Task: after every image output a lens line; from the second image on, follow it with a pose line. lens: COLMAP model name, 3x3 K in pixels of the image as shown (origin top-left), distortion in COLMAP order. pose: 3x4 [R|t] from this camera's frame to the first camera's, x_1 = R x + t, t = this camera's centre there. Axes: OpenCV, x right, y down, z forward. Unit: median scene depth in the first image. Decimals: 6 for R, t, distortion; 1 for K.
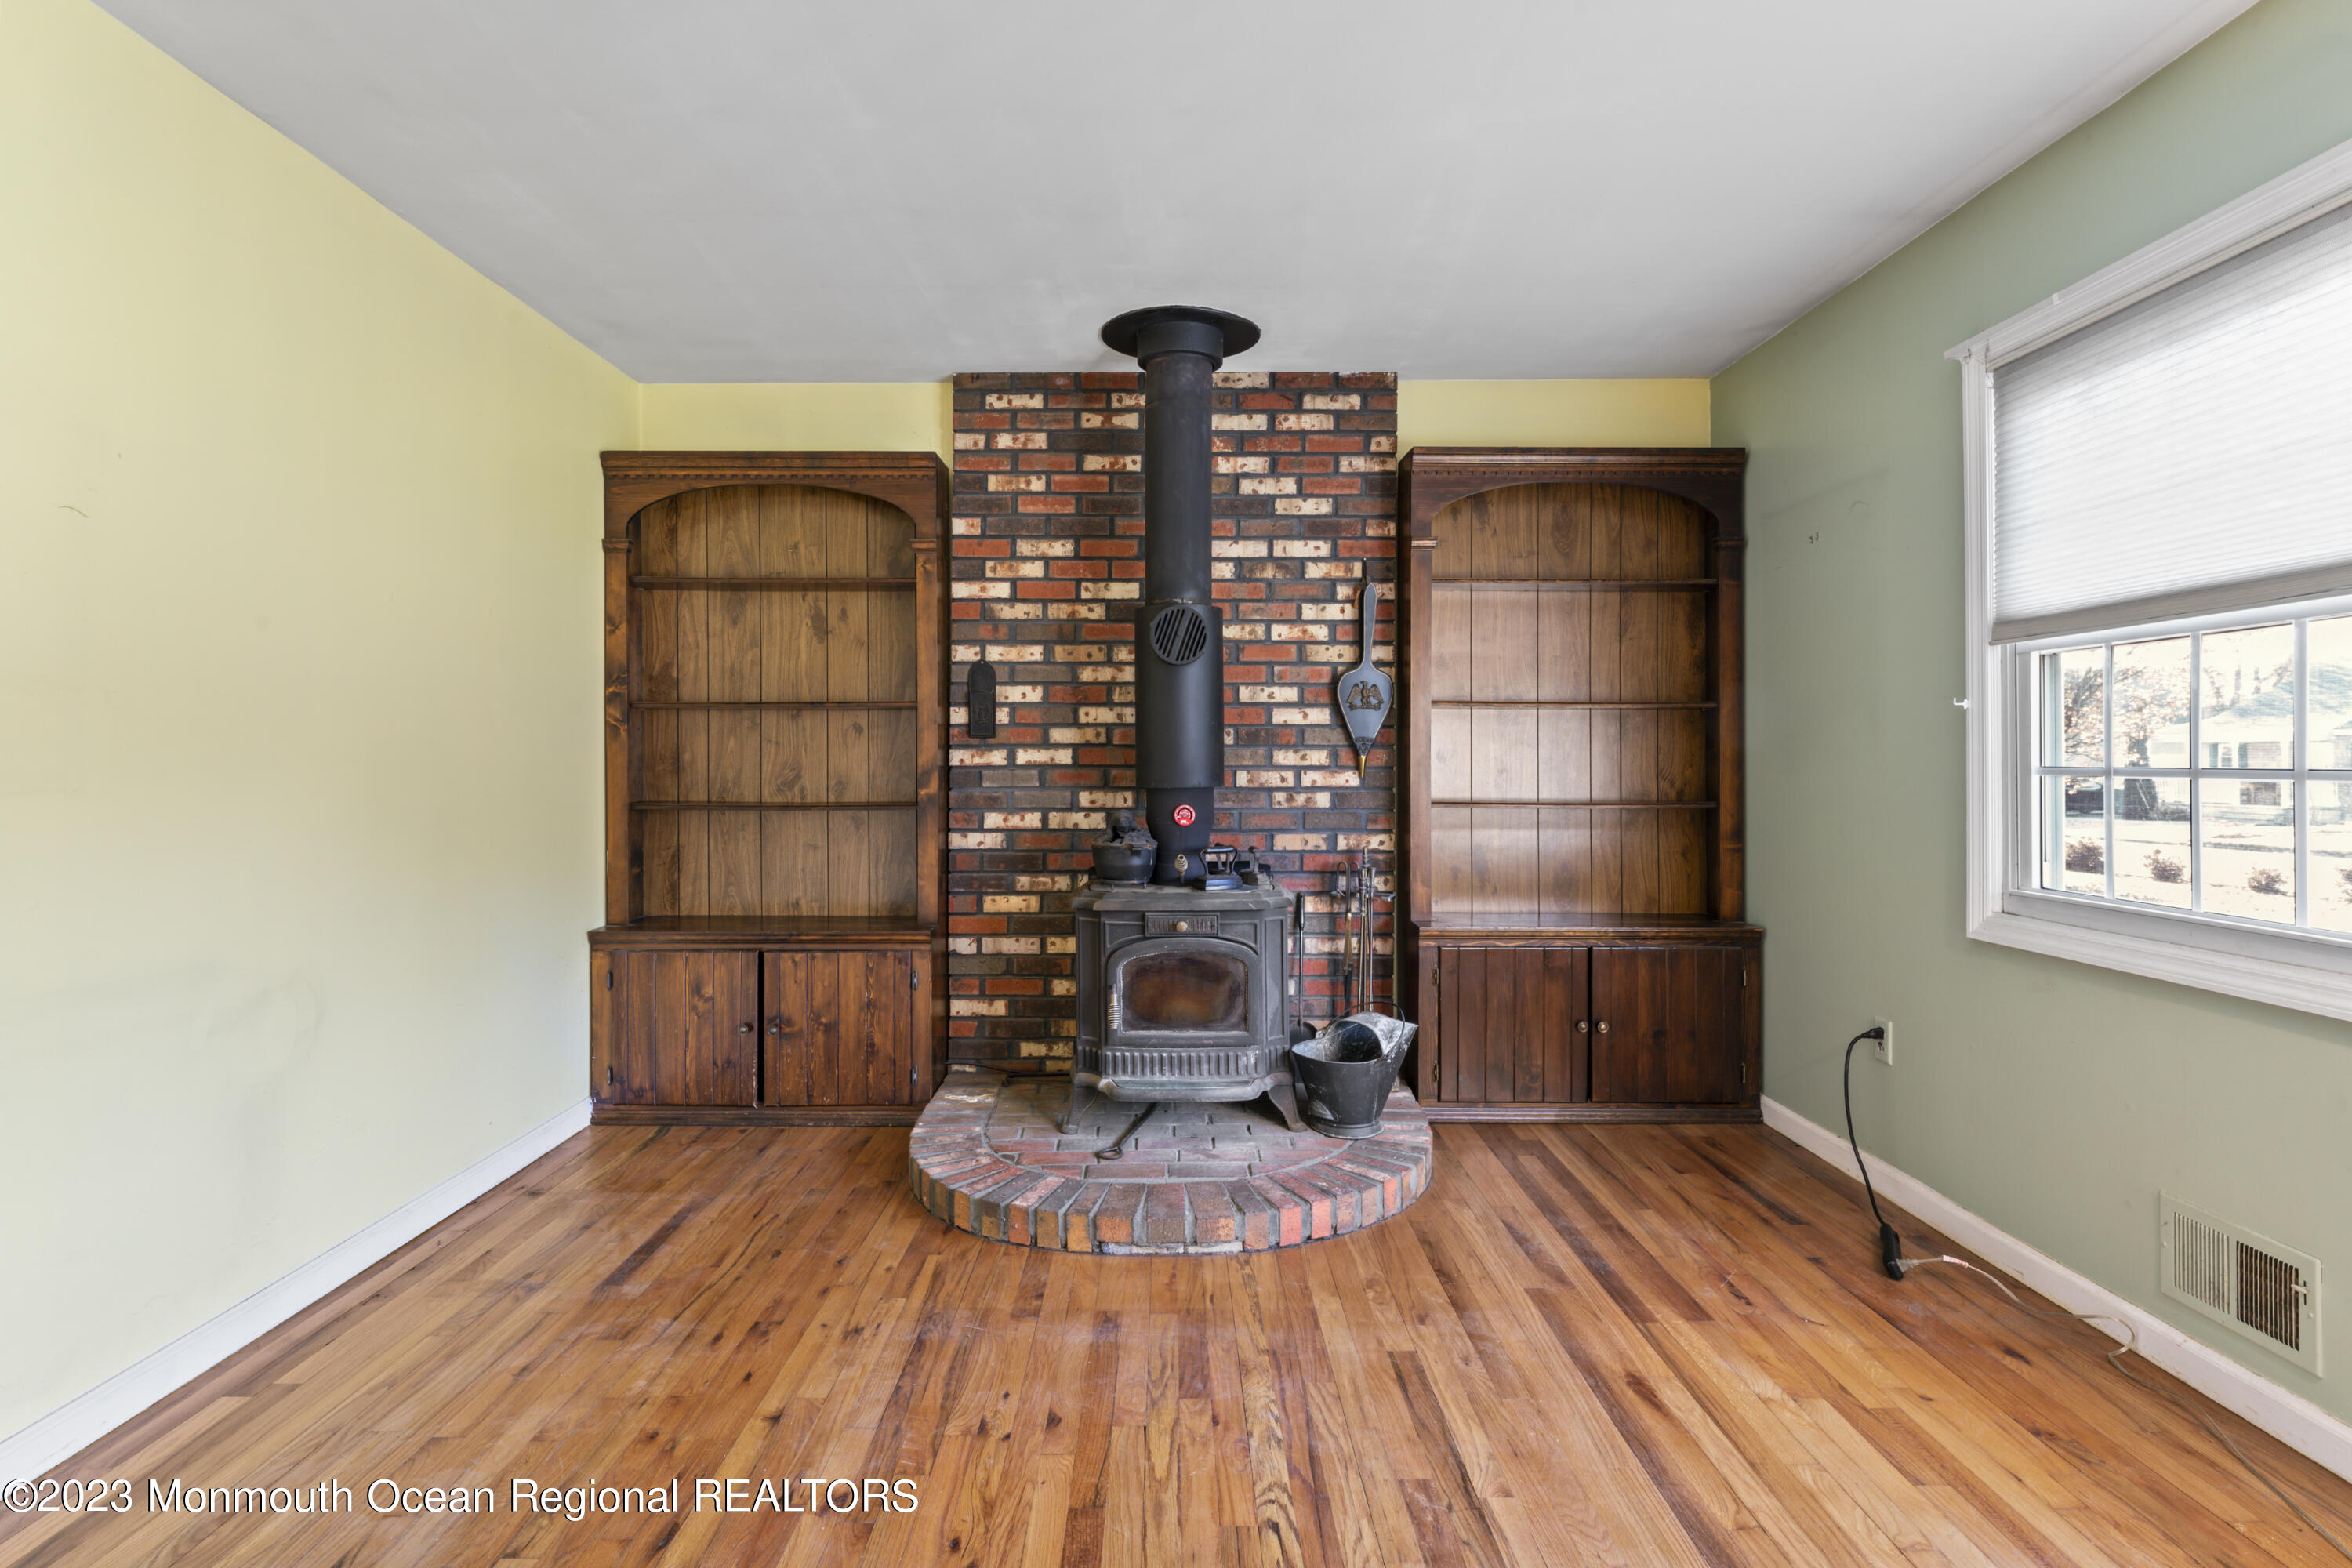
lens RADIAL K [[1119.4, 0, 1173.4], [0, 1119.4, 749.5], [0, 0, 1]] dist [-0.001312, 0.000565]
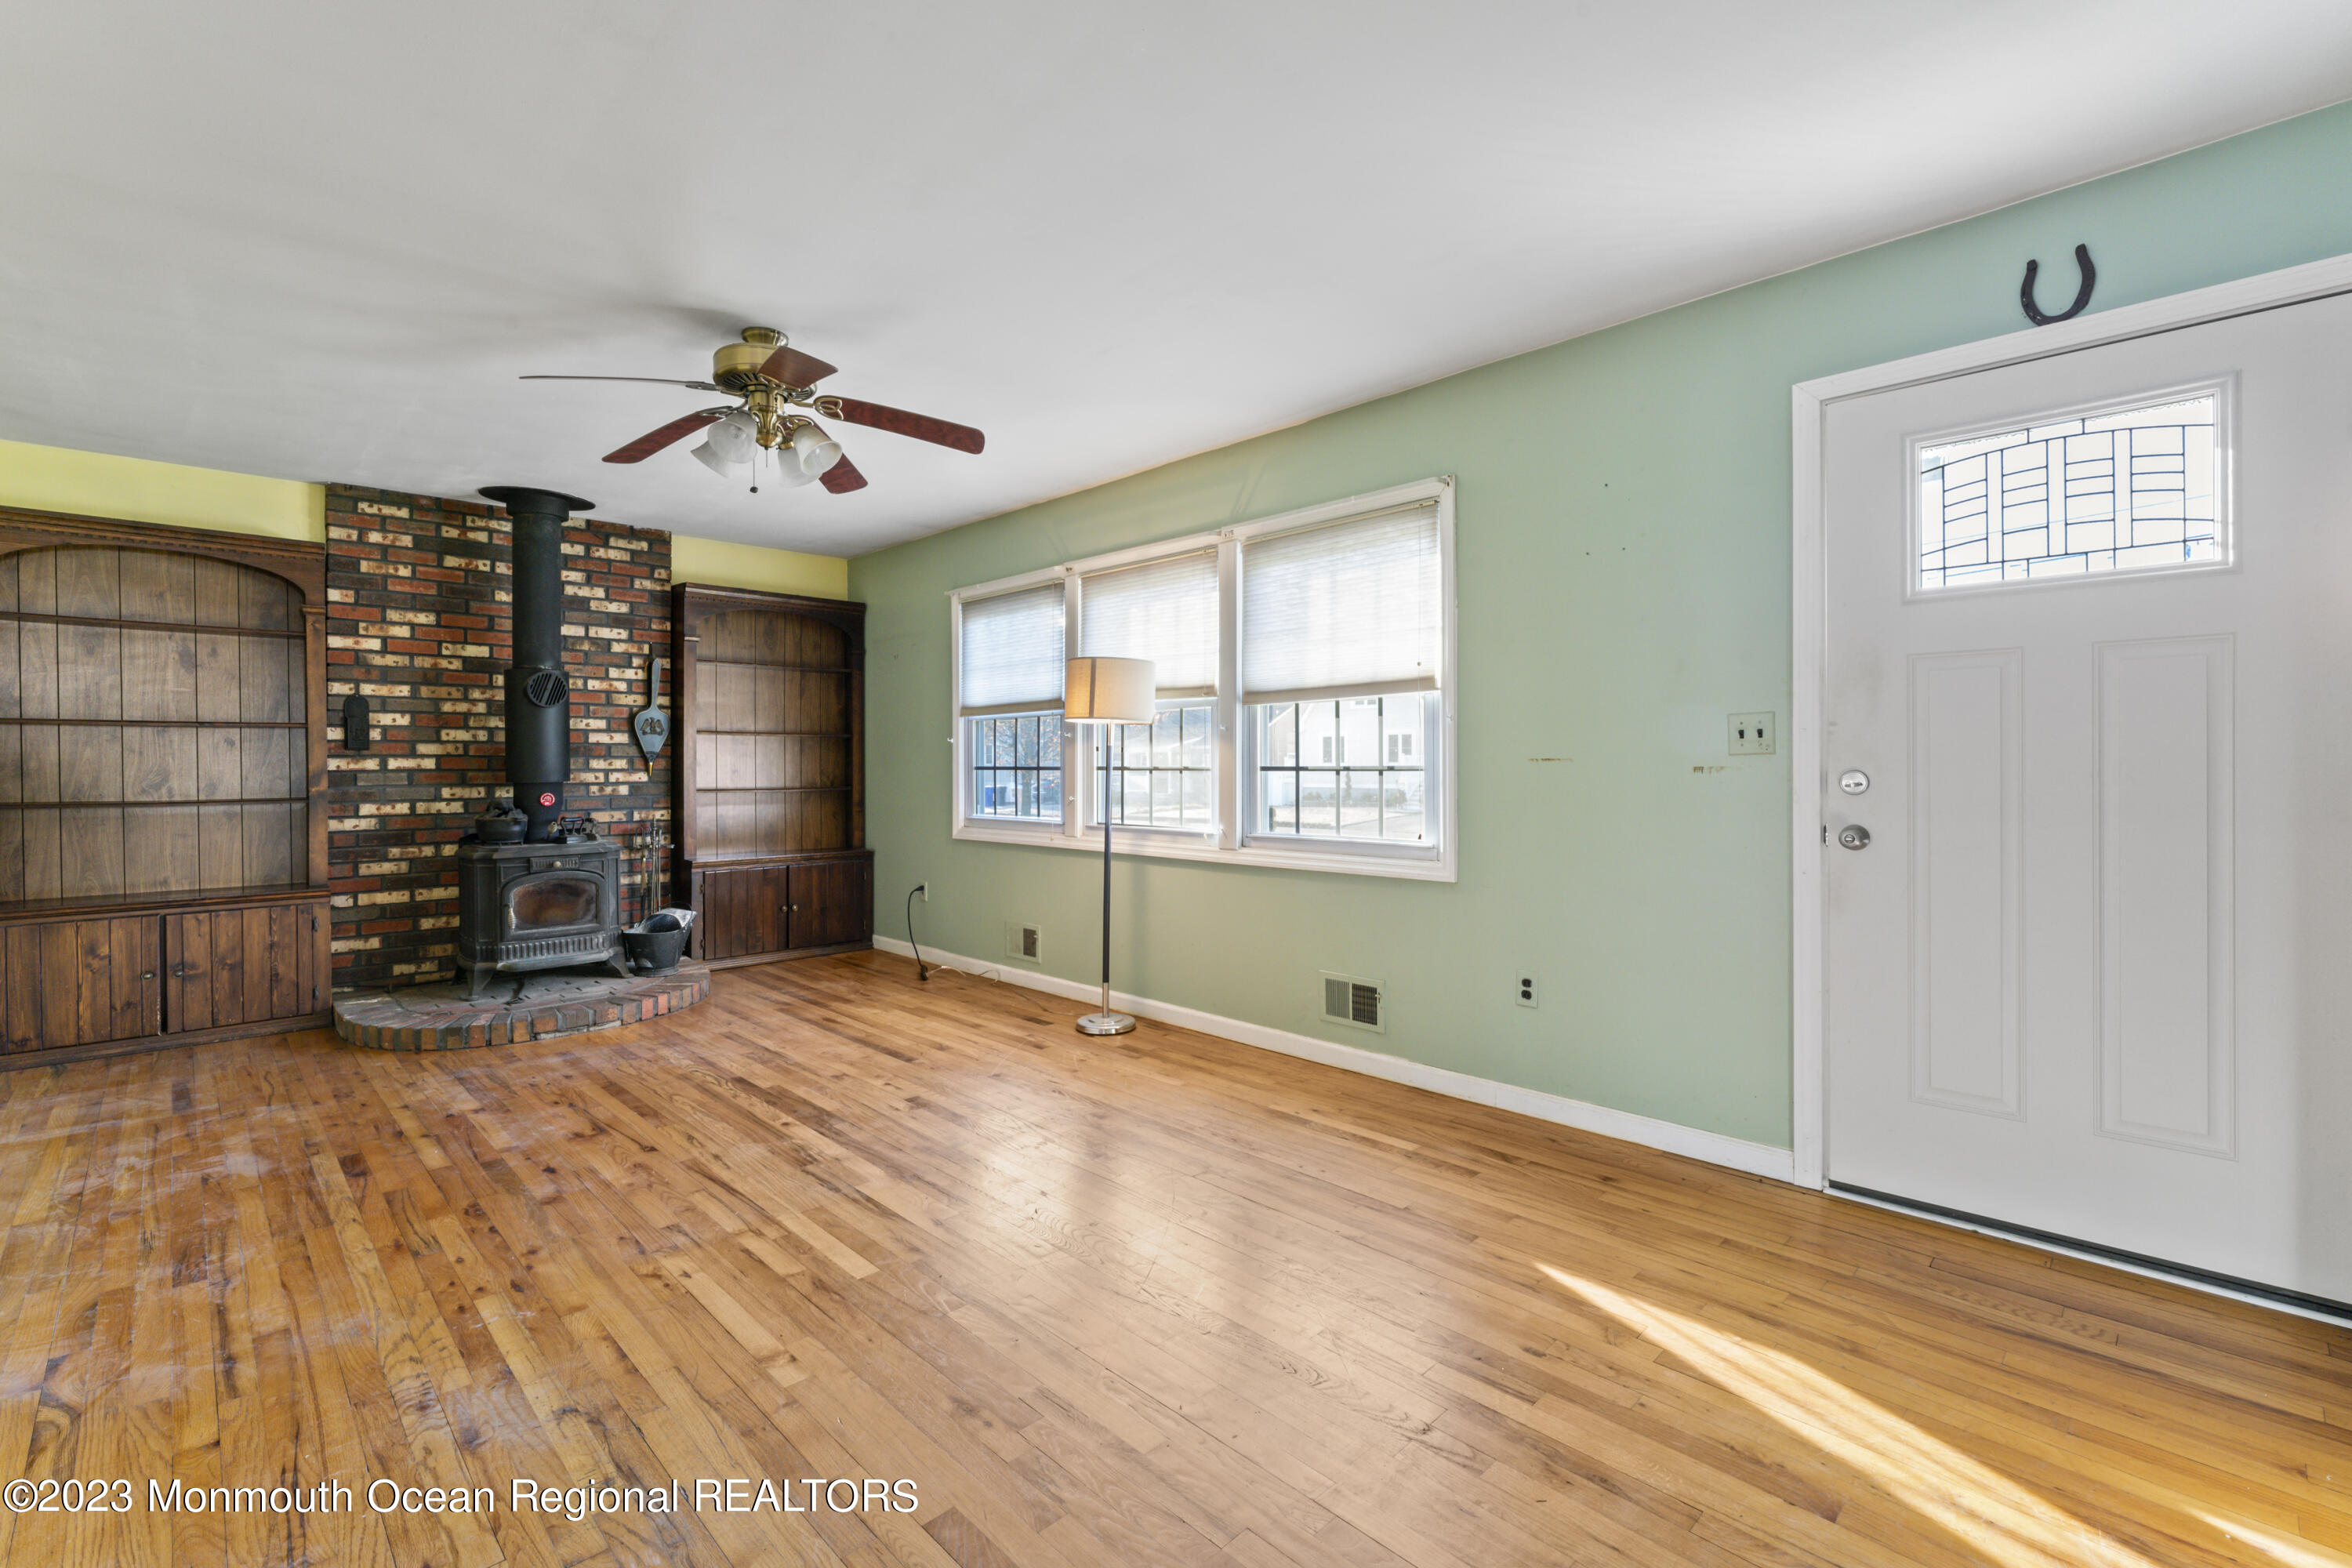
lens RADIAL K [[1017.4, 0, 1148.4], [0, 1017.4, 767.2], [0, 0, 1]] dist [0.003445, -0.000326]
pose [[0.730497, -0.004543, 0.682901, -0.317702], [-0.002167, 0.999957, 0.008969, -0.002740], [-0.682913, -0.008032, 0.730456, -0.592256]]
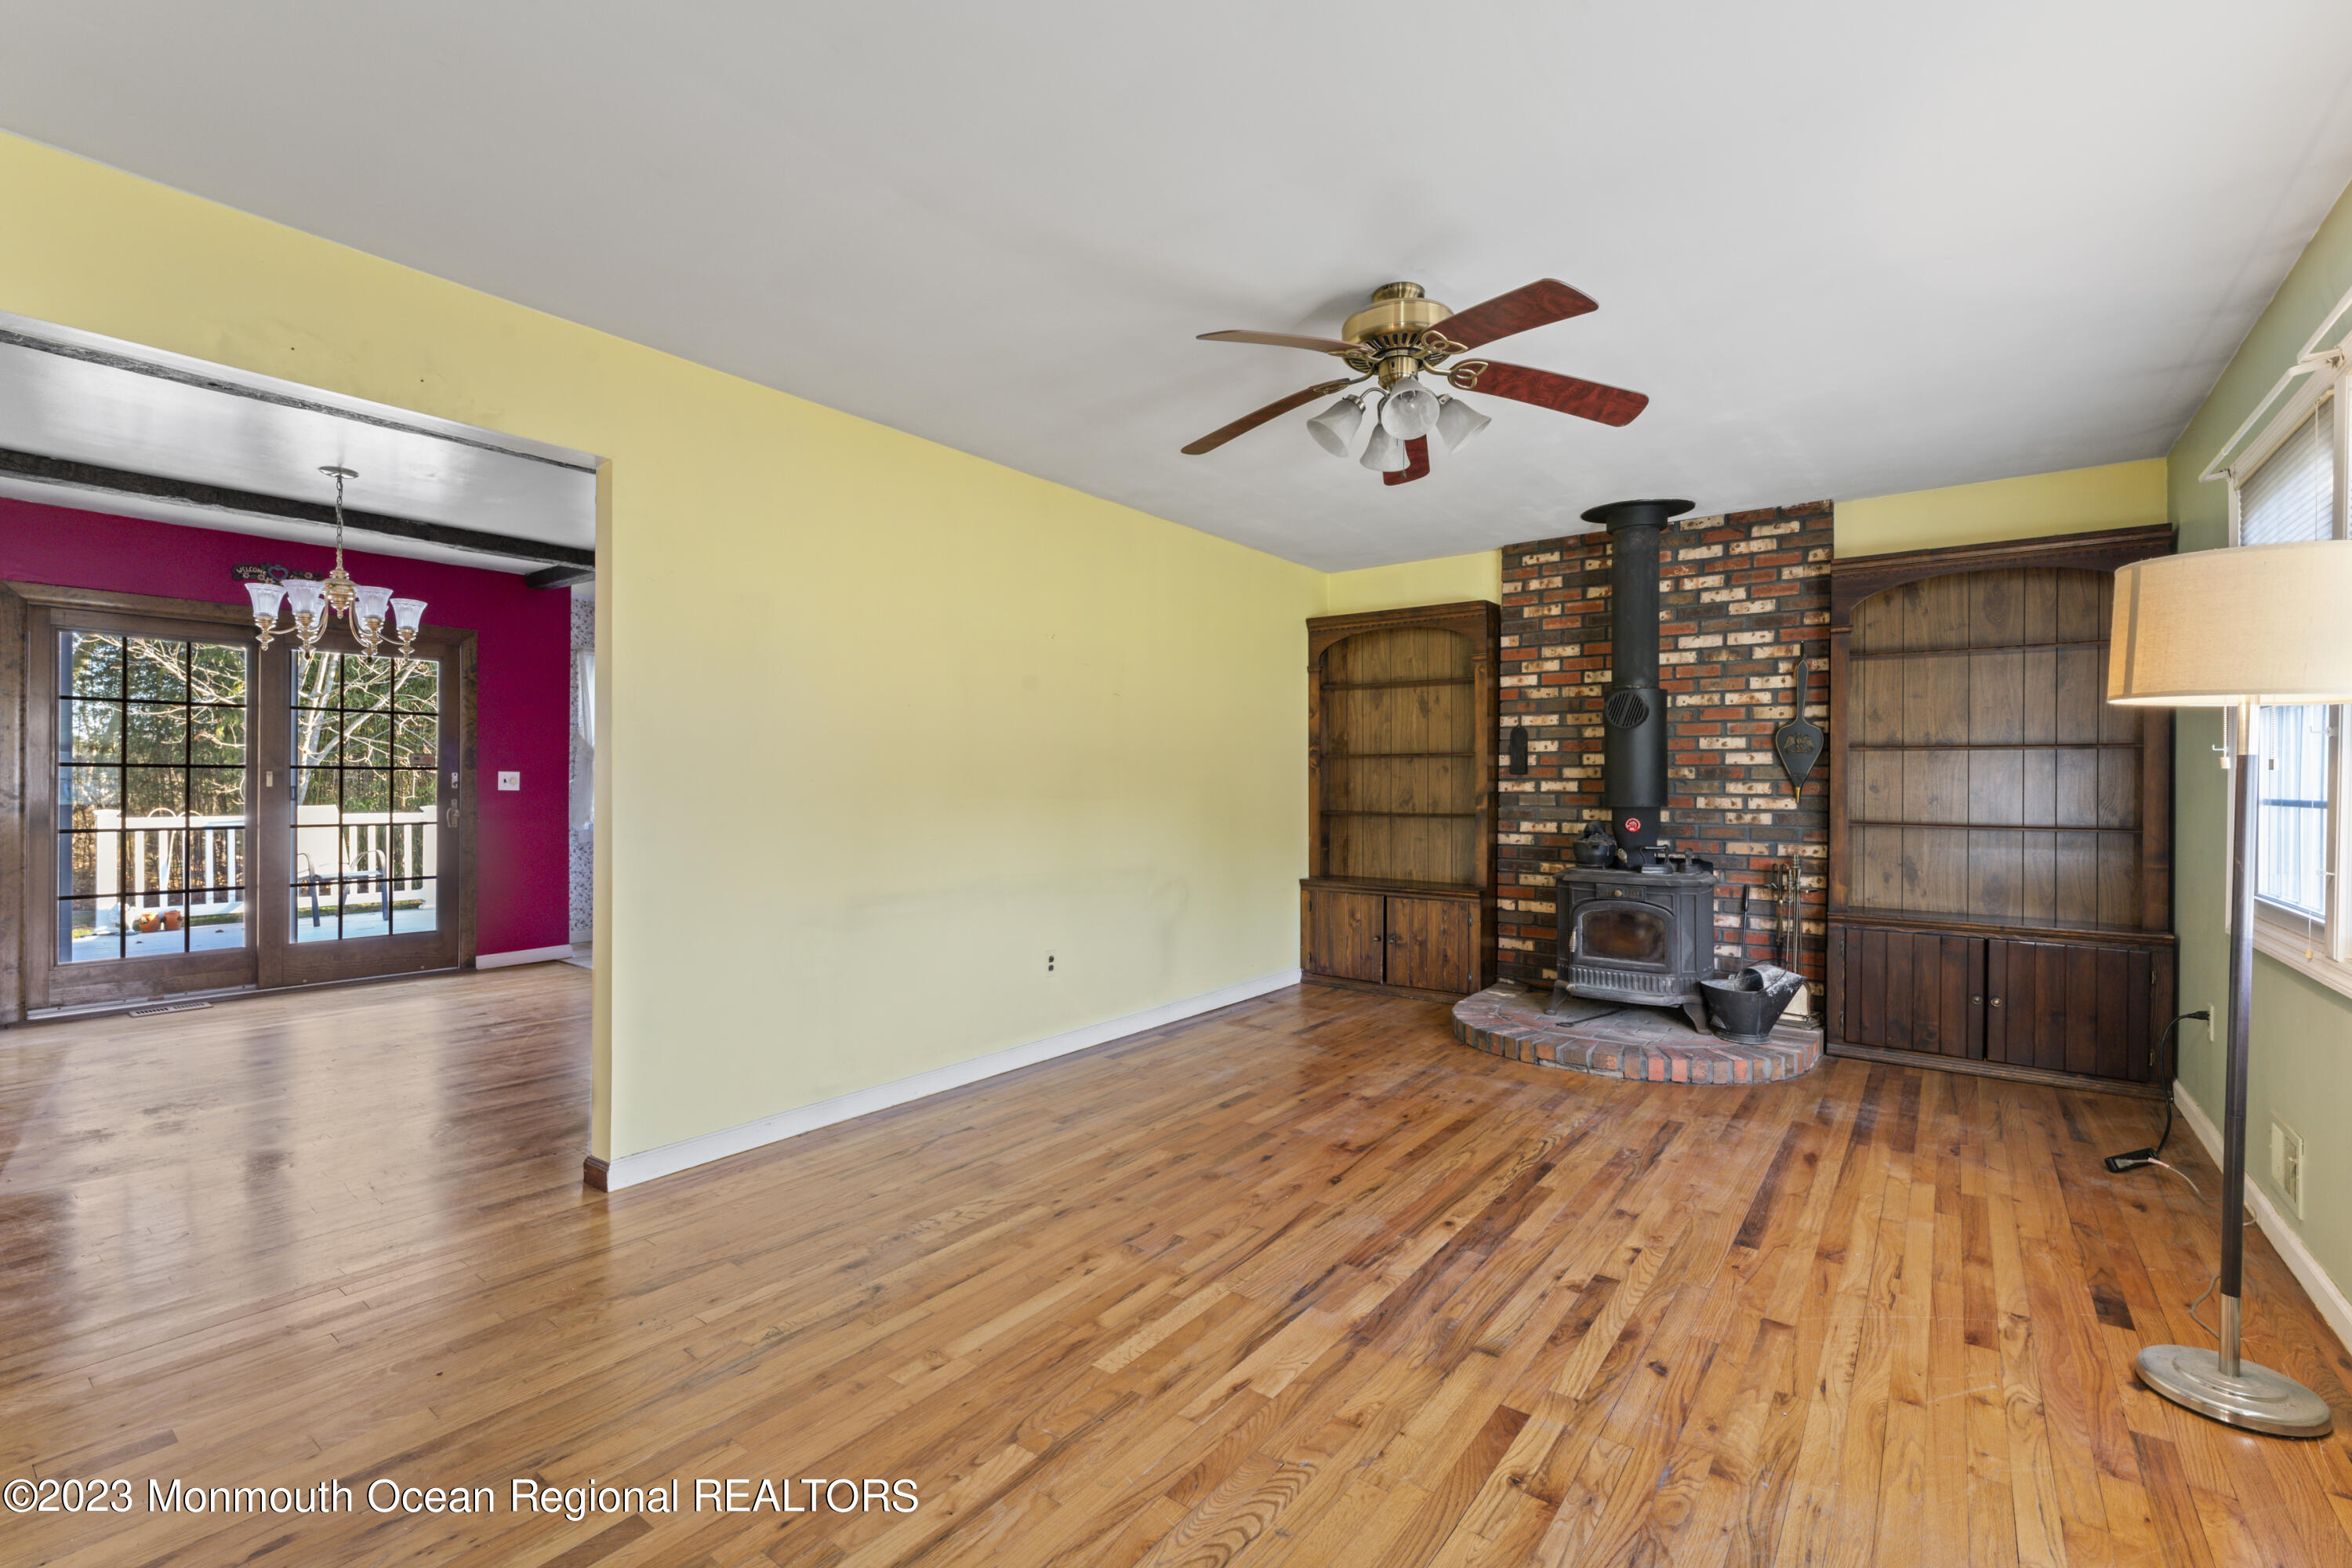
lens RADIAL K [[1017.4, 0, 1175.0], [0, 1017.4, 785.1], [0, 0, 1]] dist [0.003445, -0.000326]
pose [[0.797544, 0.004555, -0.603244, 0.310630], [-0.000004, 0.999972, 0.007546, -0.006058], [0.603261, -0.006016, 0.797521, -0.443730]]
